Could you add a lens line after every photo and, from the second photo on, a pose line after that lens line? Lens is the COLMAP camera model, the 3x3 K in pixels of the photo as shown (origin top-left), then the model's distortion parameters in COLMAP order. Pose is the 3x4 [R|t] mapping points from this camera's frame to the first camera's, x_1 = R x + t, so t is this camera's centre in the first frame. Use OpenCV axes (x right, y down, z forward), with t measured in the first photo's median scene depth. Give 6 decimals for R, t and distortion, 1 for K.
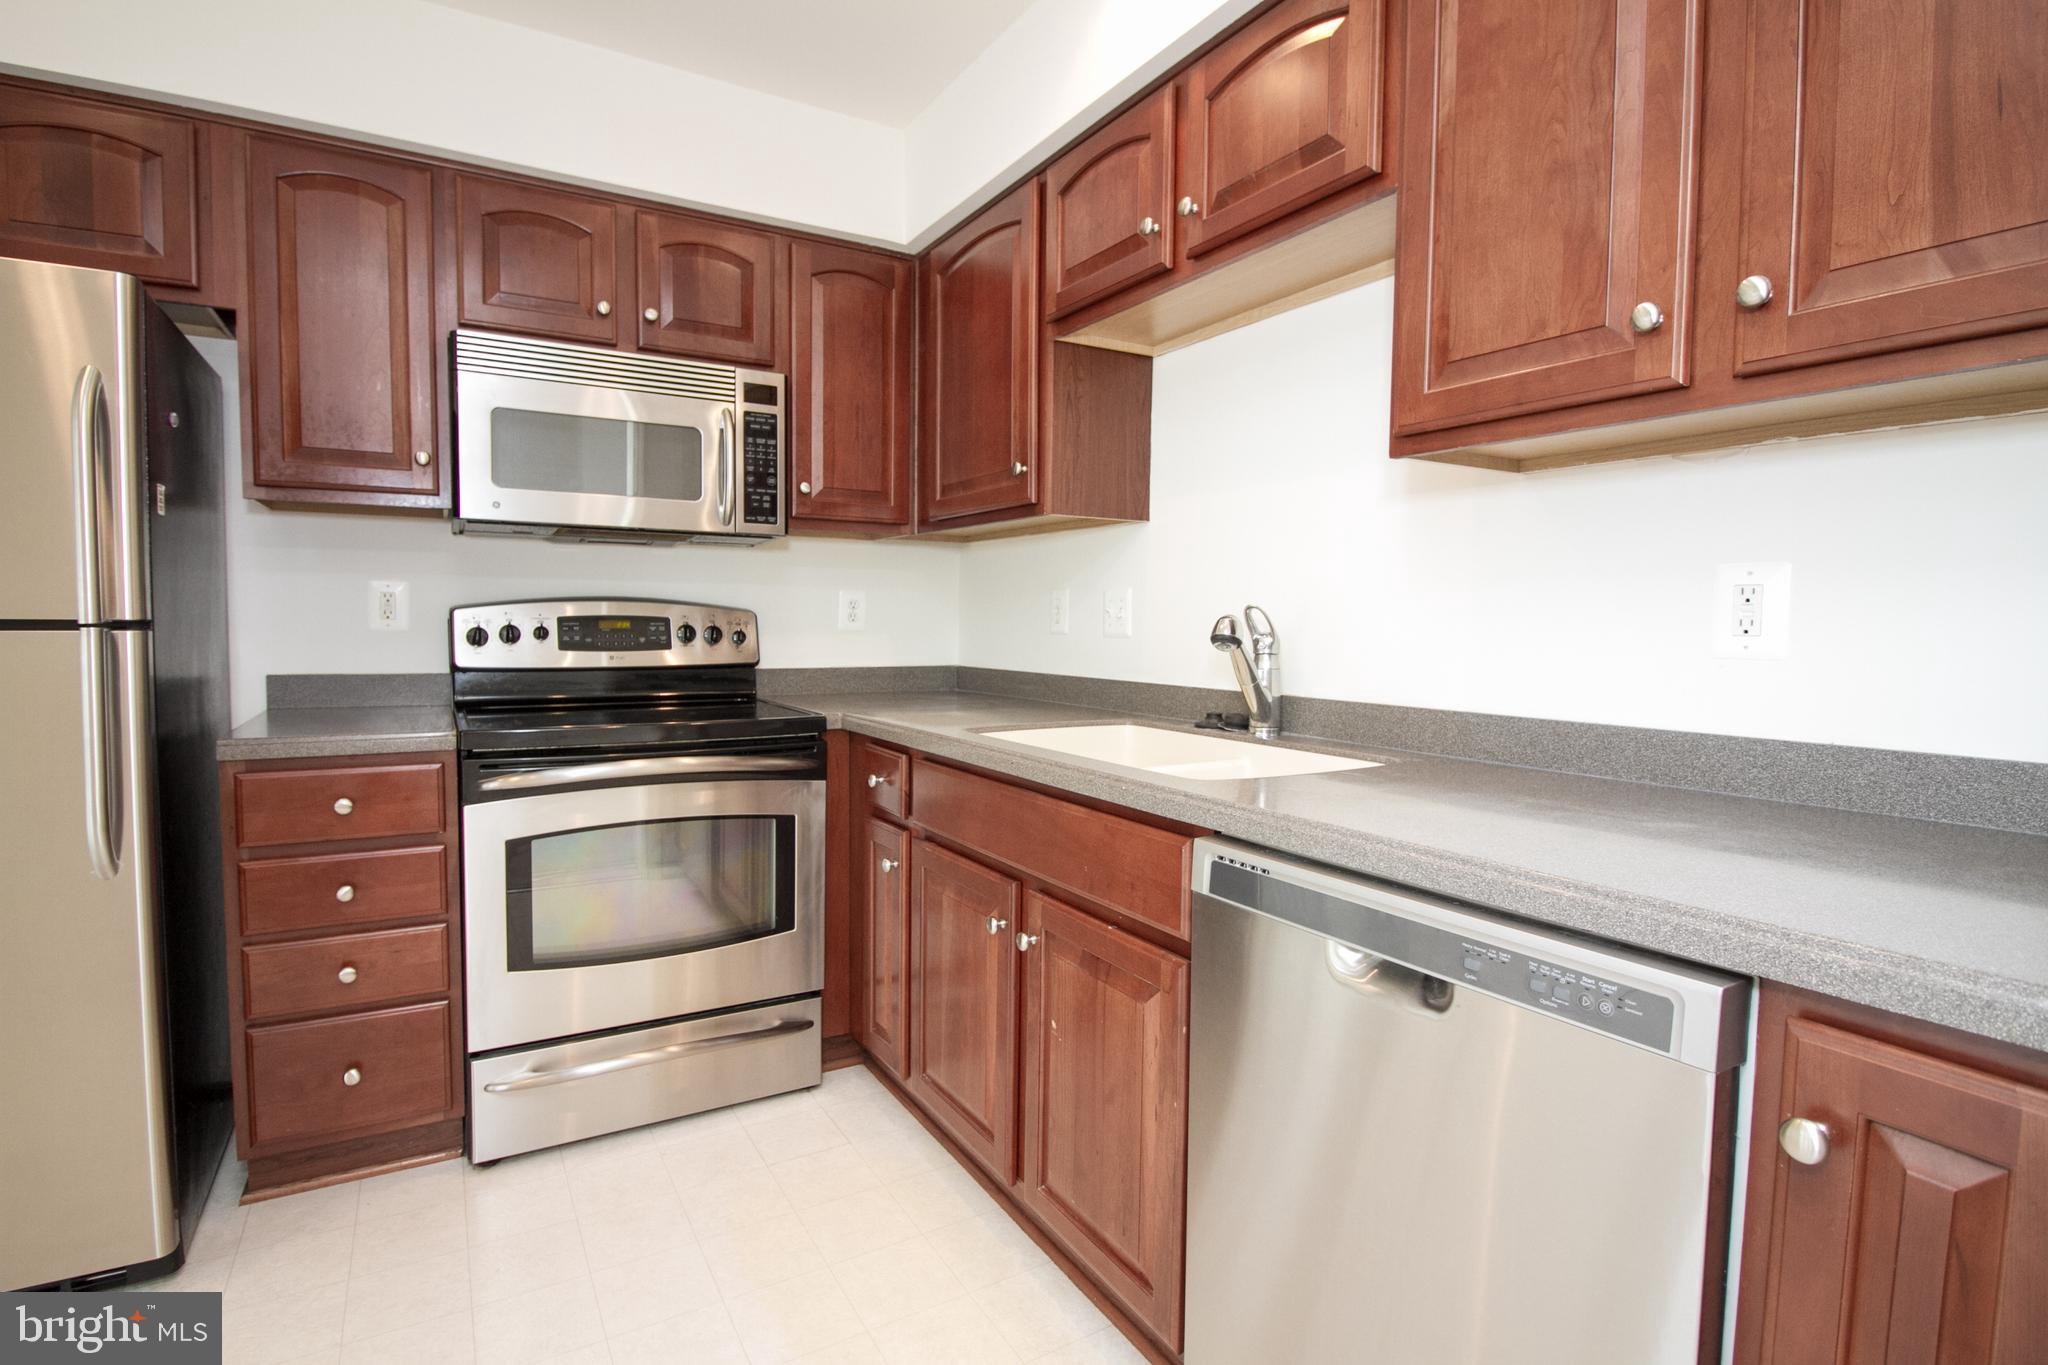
lens RADIAL K [[988.8, 0, 1006.9], [0, 988.8, 677.9], [0, 0, 1]] dist [-0.001748, -0.008303]
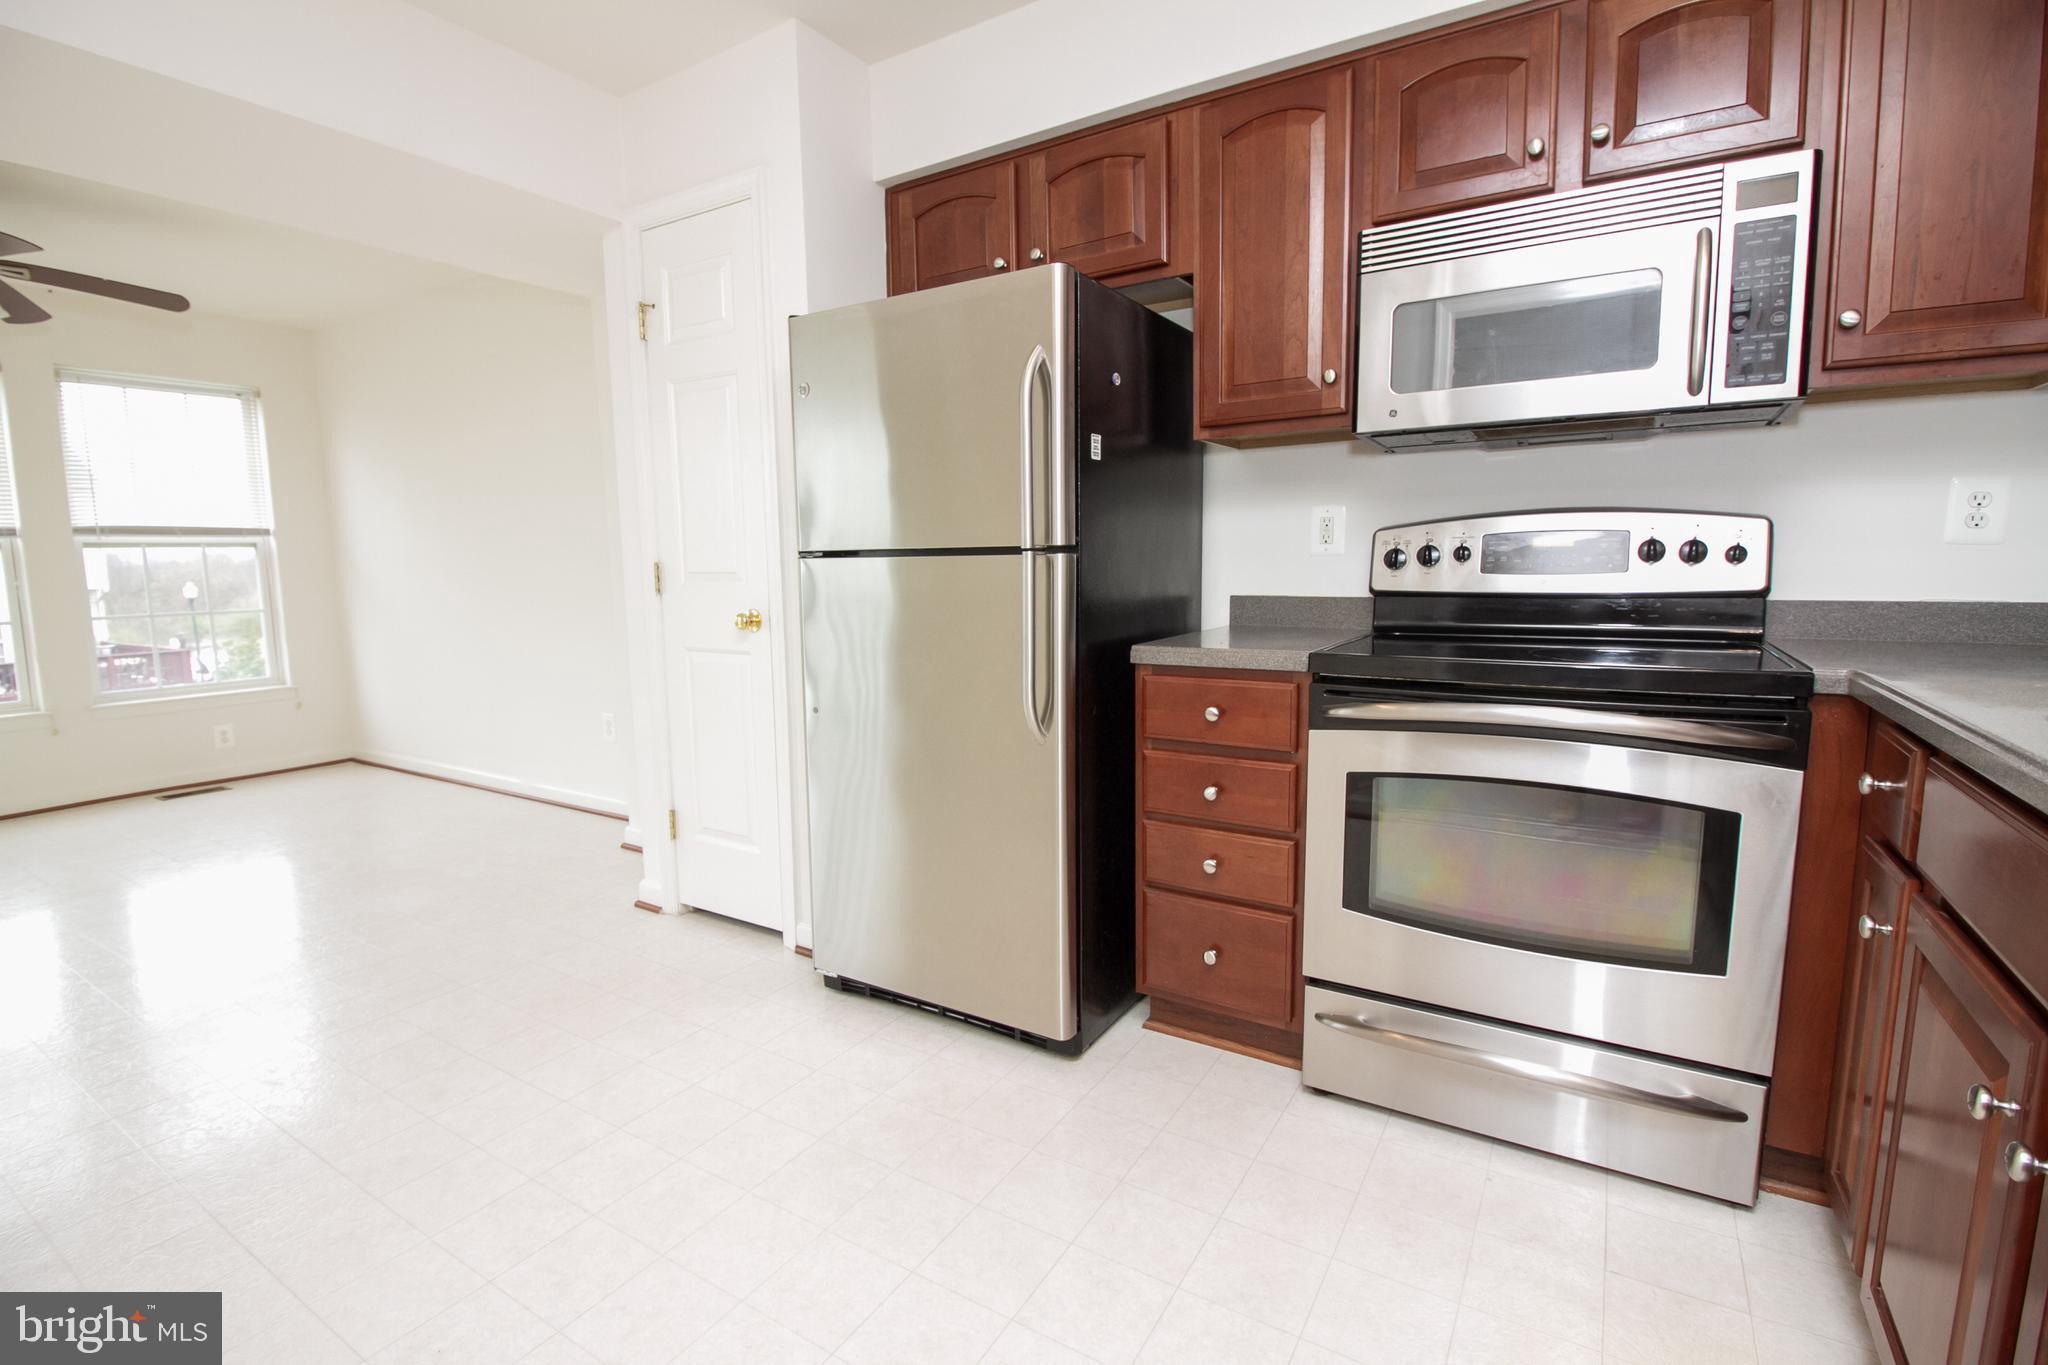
lens RADIAL K [[945.4, 0, 1014.1], [0, 945.4, 679.4], [0, 0, 1]] dist [0.020062, -0.027351]
pose [[0.465567, 0.092383, -0.880177, 0.129604], [-0.030111, 0.995614, 0.088572, 0.005150], [0.884500, -0.014733, 0.466308, 0.282439]]
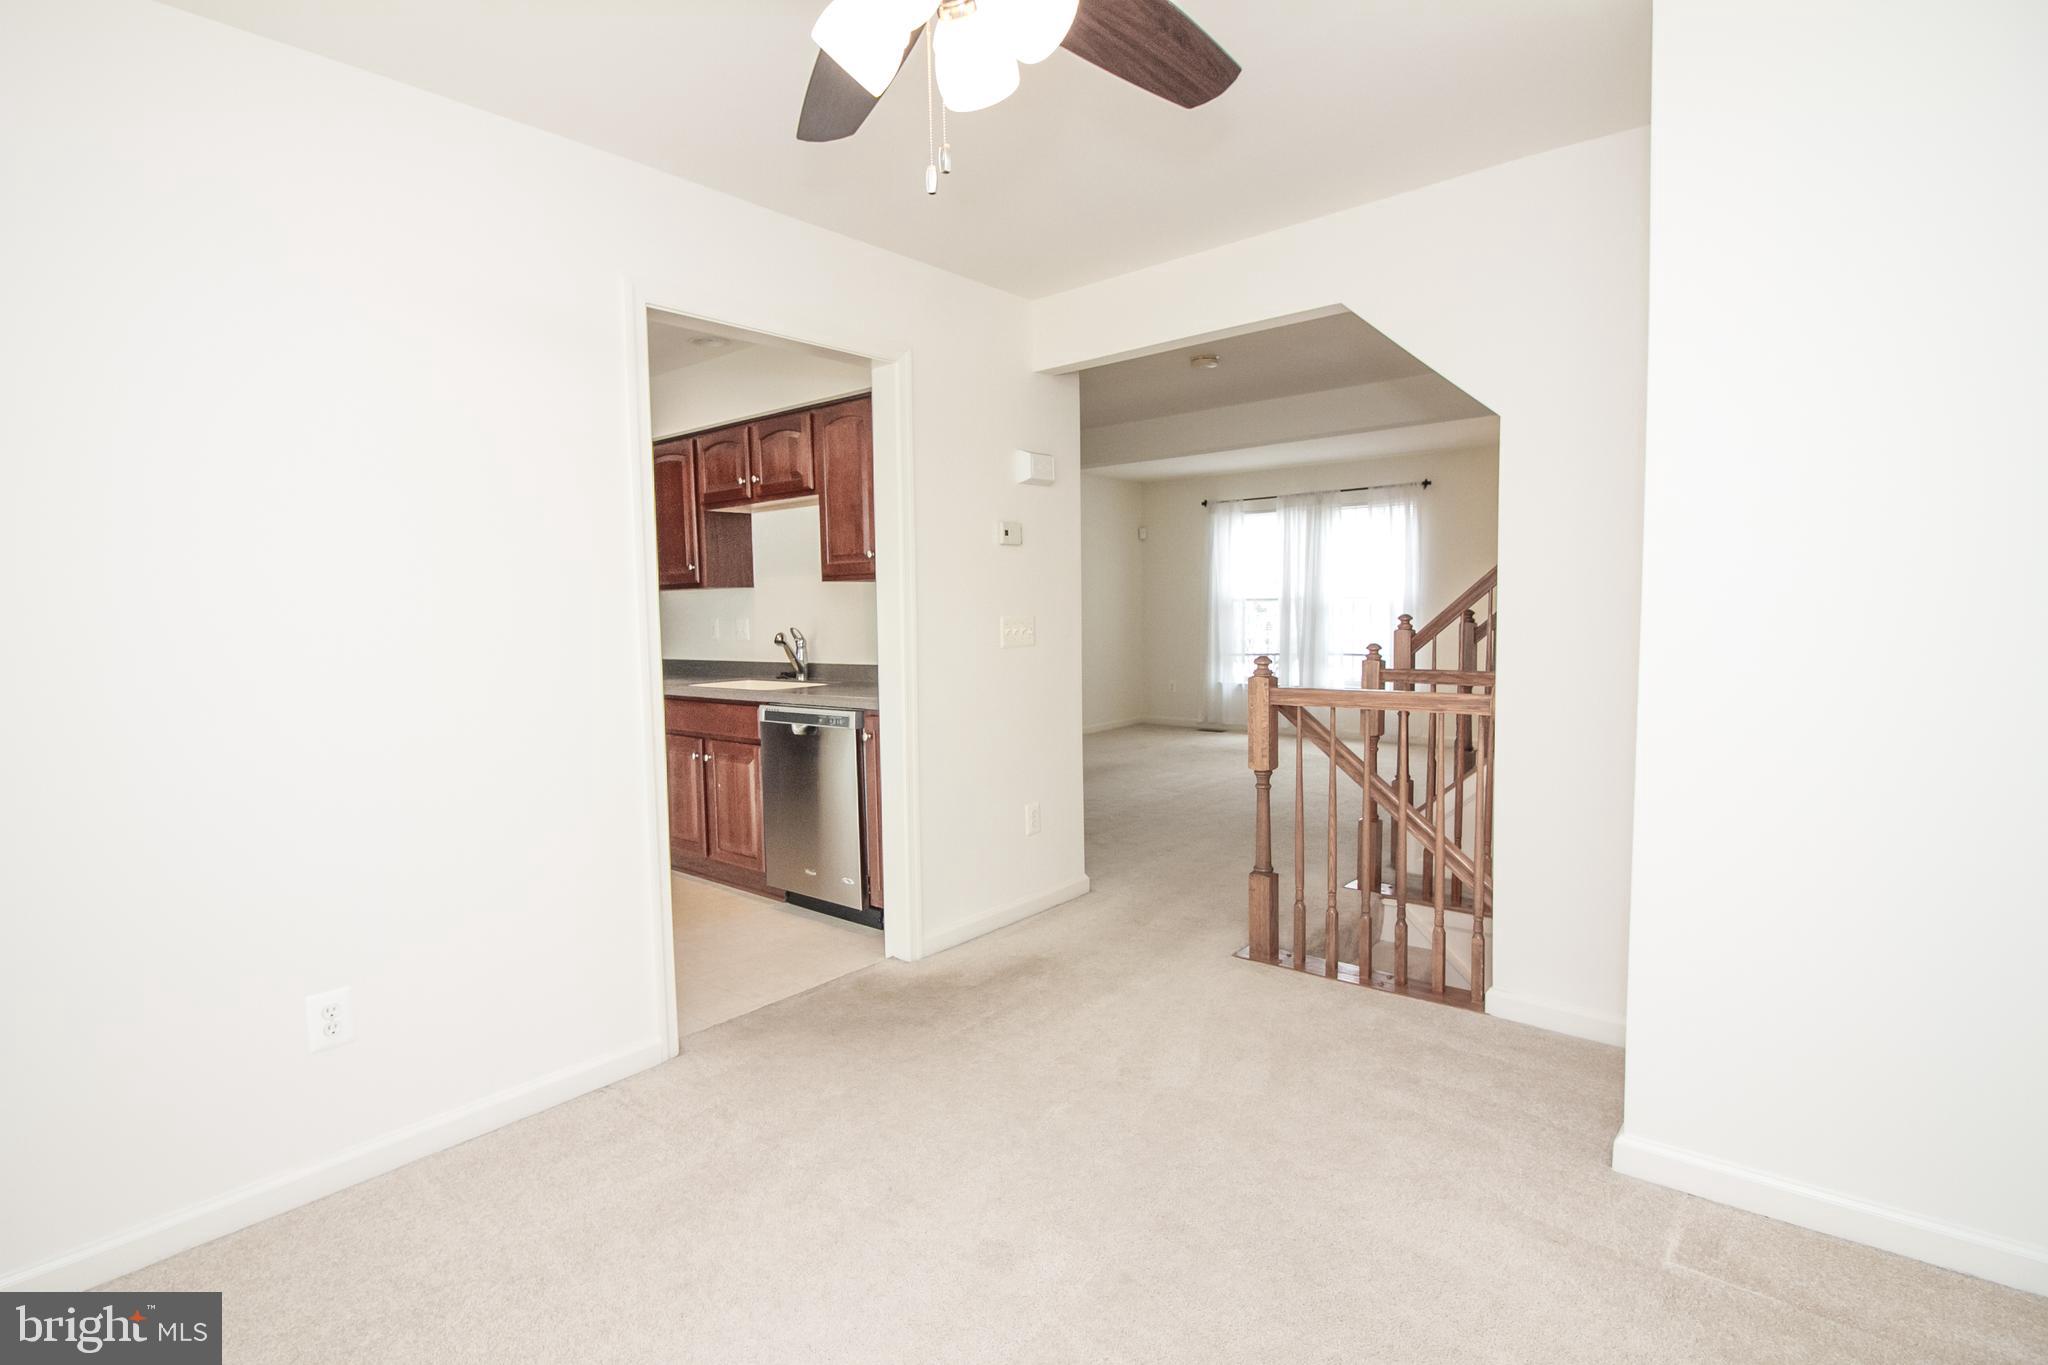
lens RADIAL K [[988.8, 0, 1006.9], [0, 988.8, 677.9], [0, 0, 1]] dist [-0.001748, -0.008303]
pose [[0.943111, -0.053666, 0.328119, -0.064164], [0.050530, 0.998559, 0.018085, 0.032578], [-0.328617, -0.000476, 0.944463, -1.417236]]
